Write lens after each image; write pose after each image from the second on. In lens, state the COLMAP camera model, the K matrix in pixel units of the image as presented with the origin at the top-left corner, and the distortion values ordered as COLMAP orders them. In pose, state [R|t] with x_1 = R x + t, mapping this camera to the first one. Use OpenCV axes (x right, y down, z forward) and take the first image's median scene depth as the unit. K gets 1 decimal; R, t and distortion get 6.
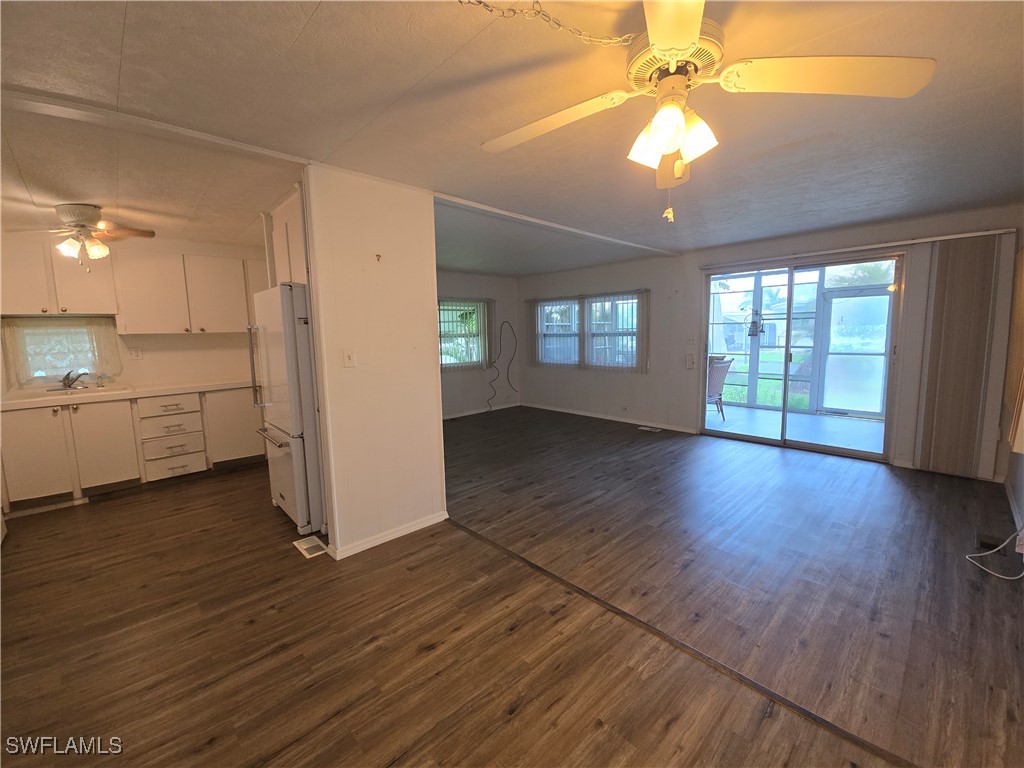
lens RADIAL K [[416.3, 0, 526.8], [0, 416.3, 365.1], [0, 0, 1]] dist [0.010469, -0.004973]
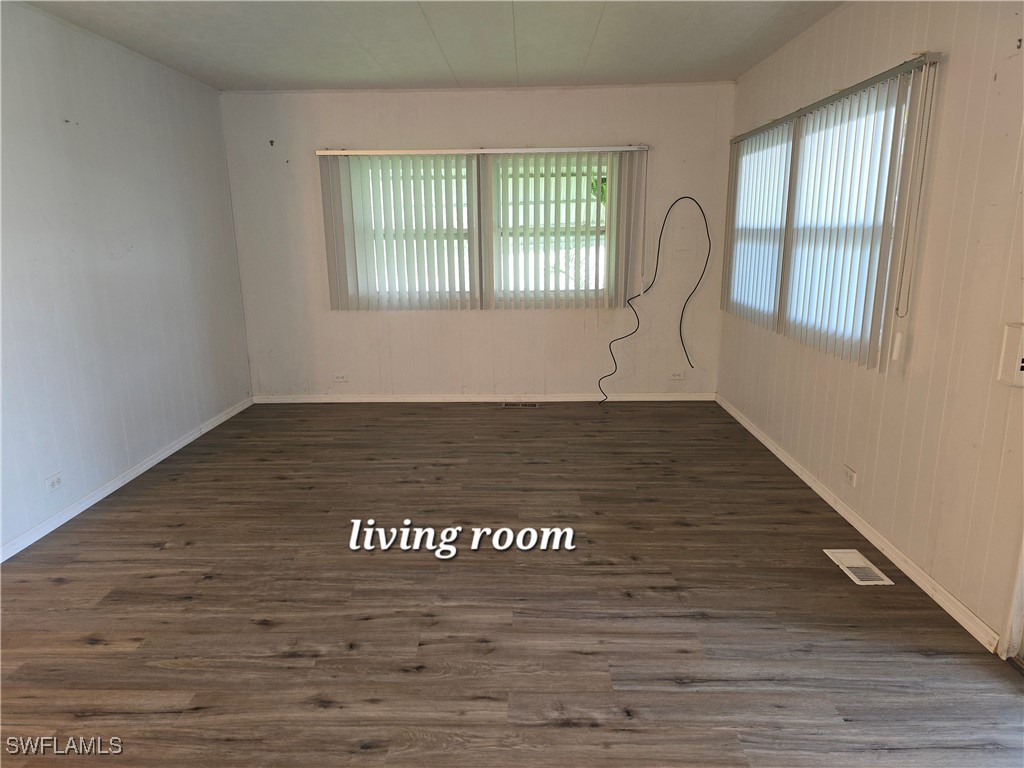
lens RADIAL K [[686.9, 0, 508.2], [0, 686.9, 384.8], [0, 0, 1]] dist [0.067756, -0.056098]
pose [[0.695435, 0.166685, -0.698990, 0.891615], [-0.057280, 0.982488, 0.177300, -0.086565], [0.716303, -0.083262, 0.692804, 1.000973]]
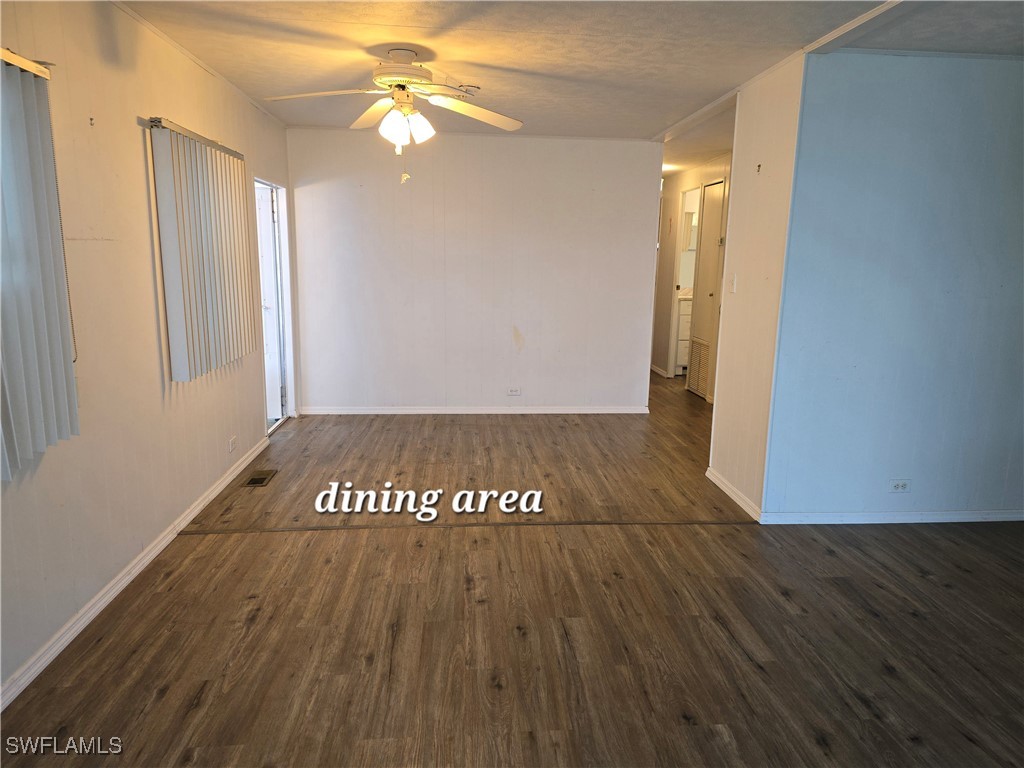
lens RADIAL K [[686.9, 0, 528.3], [0, 686.9, 382.1], [0, 0, 1]] dist [0.067756, -0.056098]
pose [[-0.626911, 0.145566, -0.765371, 0.996566], [-0.070871, 0.967662, 0.242089, -0.134680], [0.775860, 0.206011, -0.596322, 1.443887]]
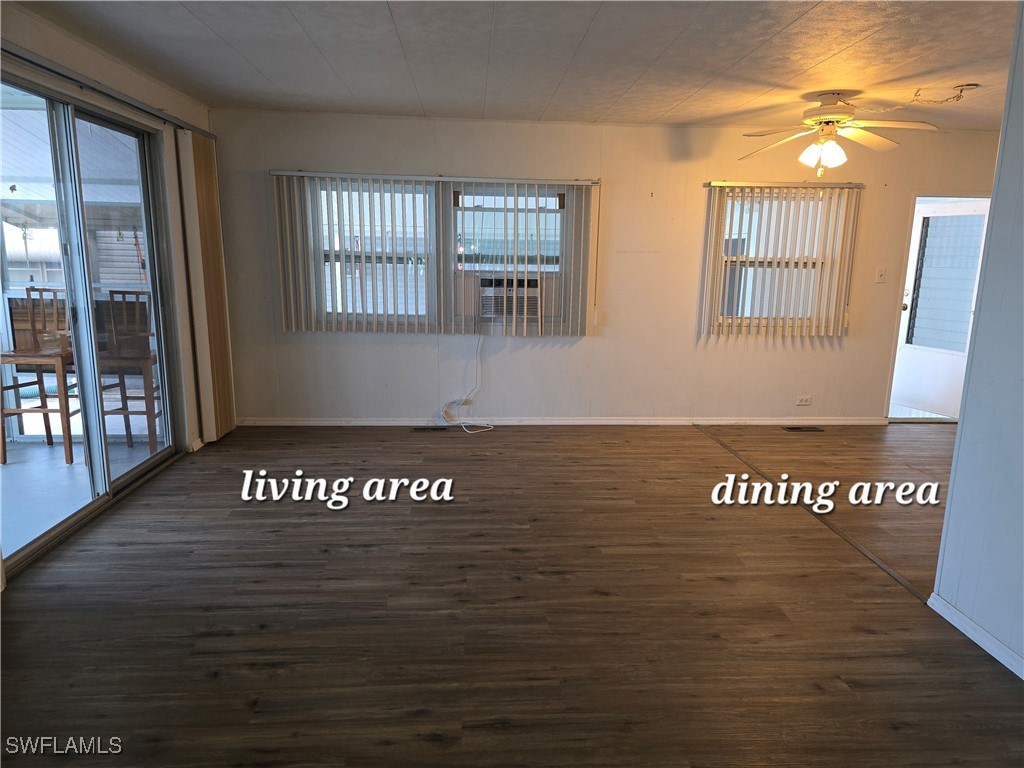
lens RADIAL K [[686.9, 0, 512.9], [0, 686.9, 383.9], [0, 0, 1]] dist [0.067756, -0.056098]
pose [[-0.754901, -0.114536, 0.645760, -0.358385], [0.049224, 0.971960, 0.229936, -0.153883], [-0.653989, 0.205366, -0.728095, 2.086967]]
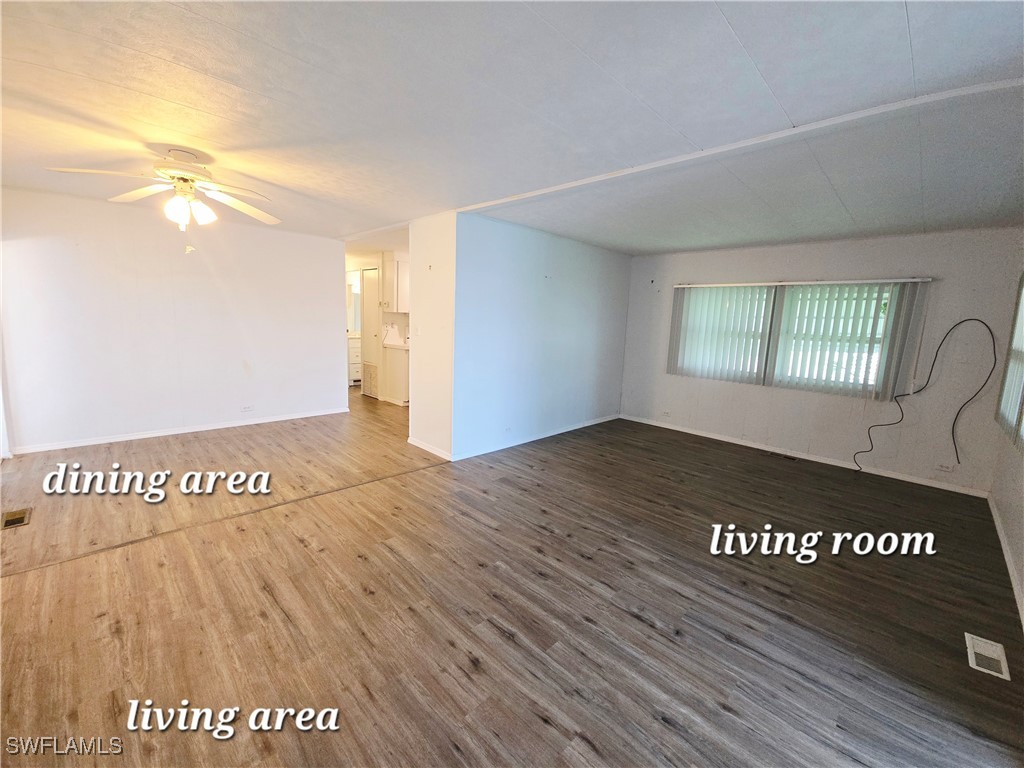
lens RADIAL K [[416.3, 0, 521.4], [0, 416.3, 375.6], [0, 0, 1]] dist [0.010469, -0.004973]
pose [[0.023382, 0.152359, -0.988049, 1.138039], [-0.121938, 0.981374, 0.148444, -0.125085], [0.992262, 0.117010, 0.041525, 1.209838]]
